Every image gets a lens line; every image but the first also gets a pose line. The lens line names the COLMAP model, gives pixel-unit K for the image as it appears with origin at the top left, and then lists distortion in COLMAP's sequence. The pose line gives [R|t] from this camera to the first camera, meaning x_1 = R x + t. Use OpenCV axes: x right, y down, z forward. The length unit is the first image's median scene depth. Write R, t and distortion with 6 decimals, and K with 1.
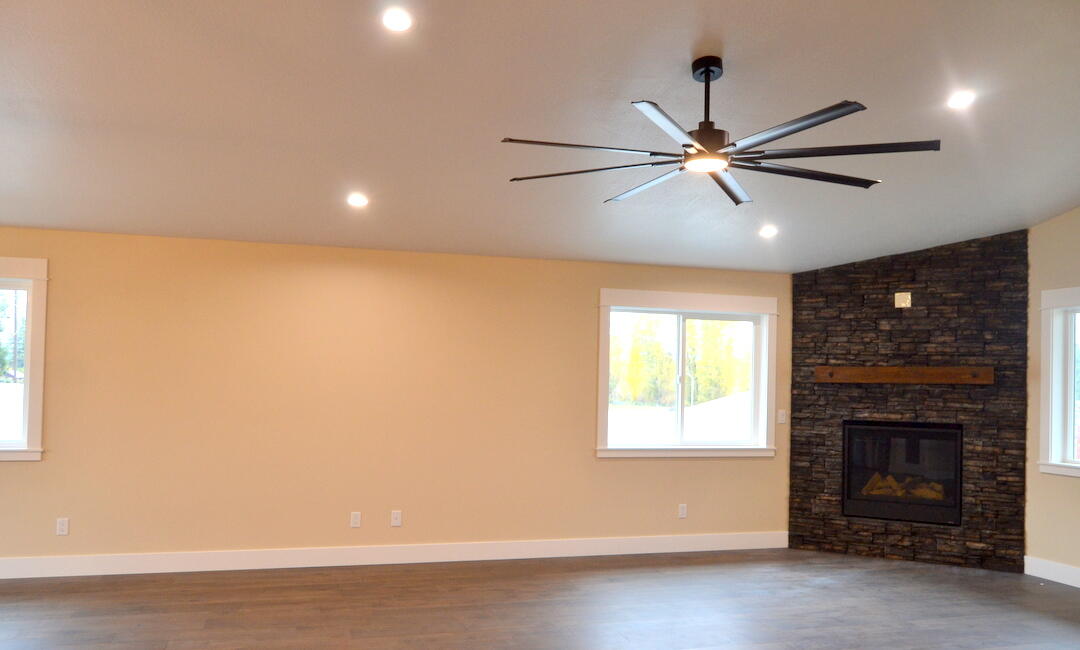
lens RADIAL K [[861.0, 0, 539.9], [0, 861.0, 365.8], [0, 0, 1]] dist [-0.008541, -0.004831]
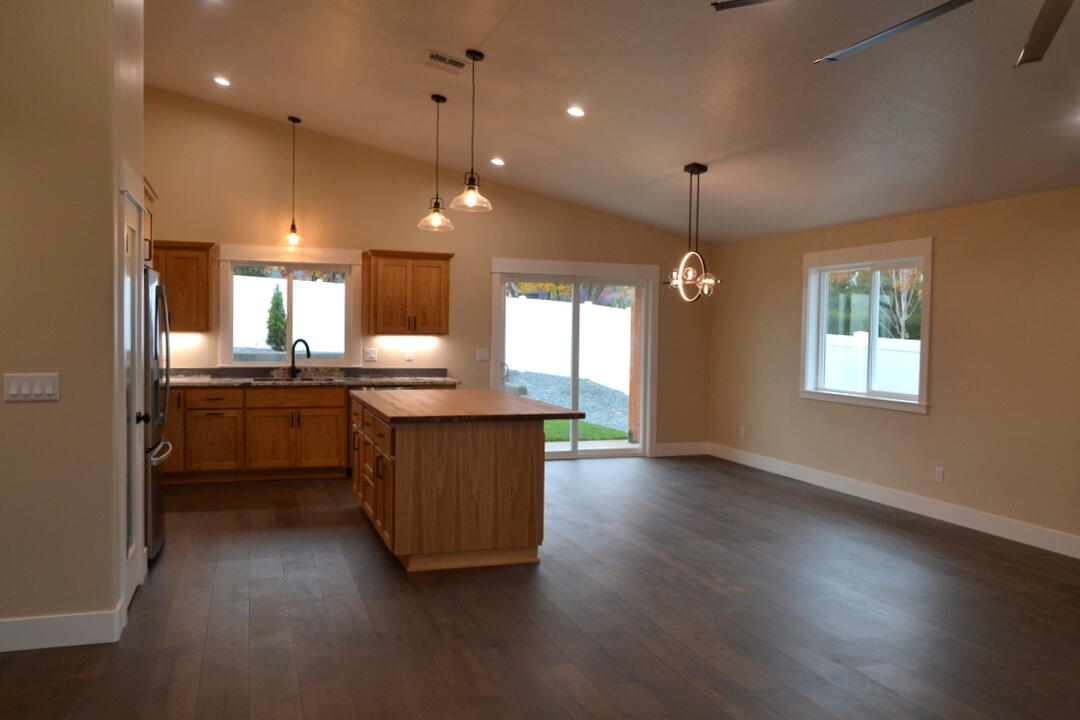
lens RADIAL K [[863.8, 0, 540.0], [0, 863.8, 360.0], [0, 0, 1]] dist [-0.011144, -0.006179]
pose [[0.042792, 0.015465, -0.998964, 0.461602], [0.004574, 0.999867, 0.015675, 0.015110], [0.999074, -0.005240, 0.042715, 0.368149]]
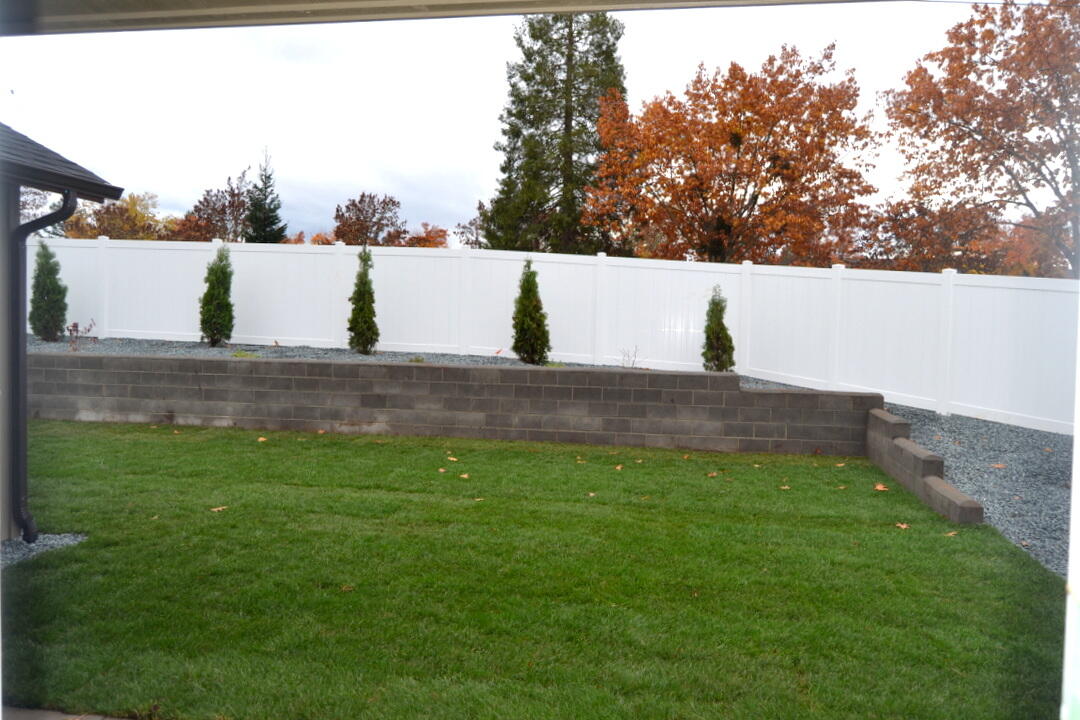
lens RADIAL K [[863.8, 0, 540.0], [0, 863.8, 360.0], [0, 0, 1]] dist [-0.011144, -0.006179]
pose [[-0.437014, 0.005312, -0.899439, -0.815456], [-0.013931, 0.999823, 0.012673, -0.004879], [0.899347, 0.018069, -0.436863, 0.453412]]
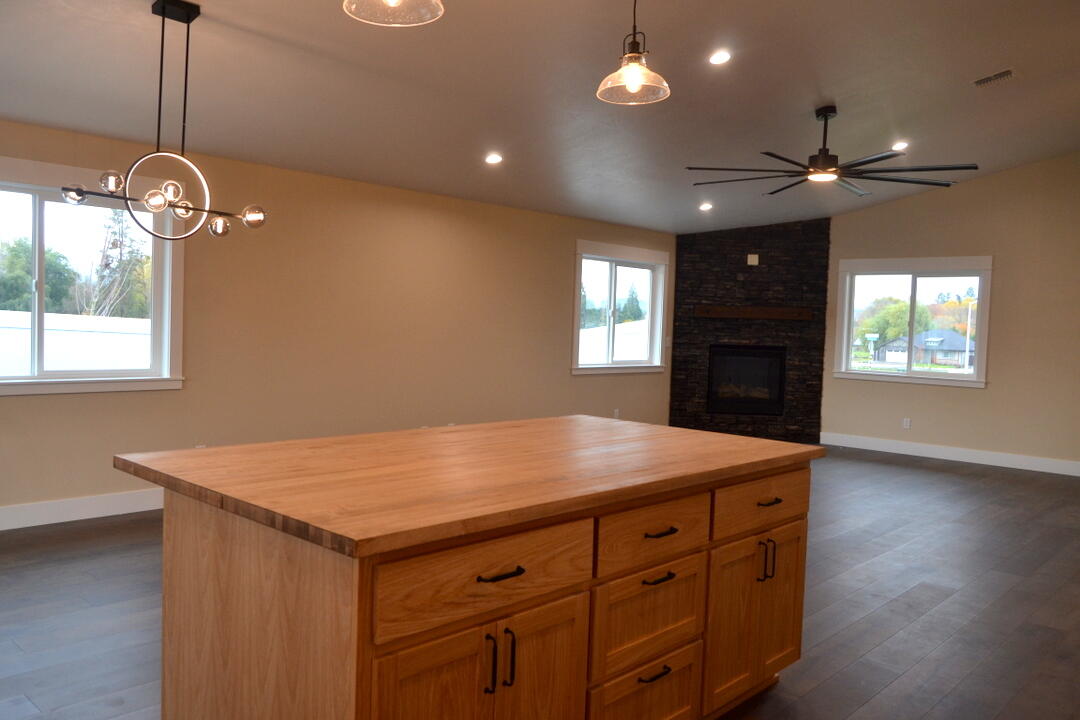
lens RADIAL K [[848.8, 0, 538.1], [0, 848.8, 360.3], [0, 0, 1]] dist [-0.009705, -0.003122]
pose [[0.860644, -0.014397, 0.509003, -0.612293], [-0.026722, 0.996946, 0.073382, -0.004279], [-0.508505, -0.076758, 0.857631, -0.034081]]
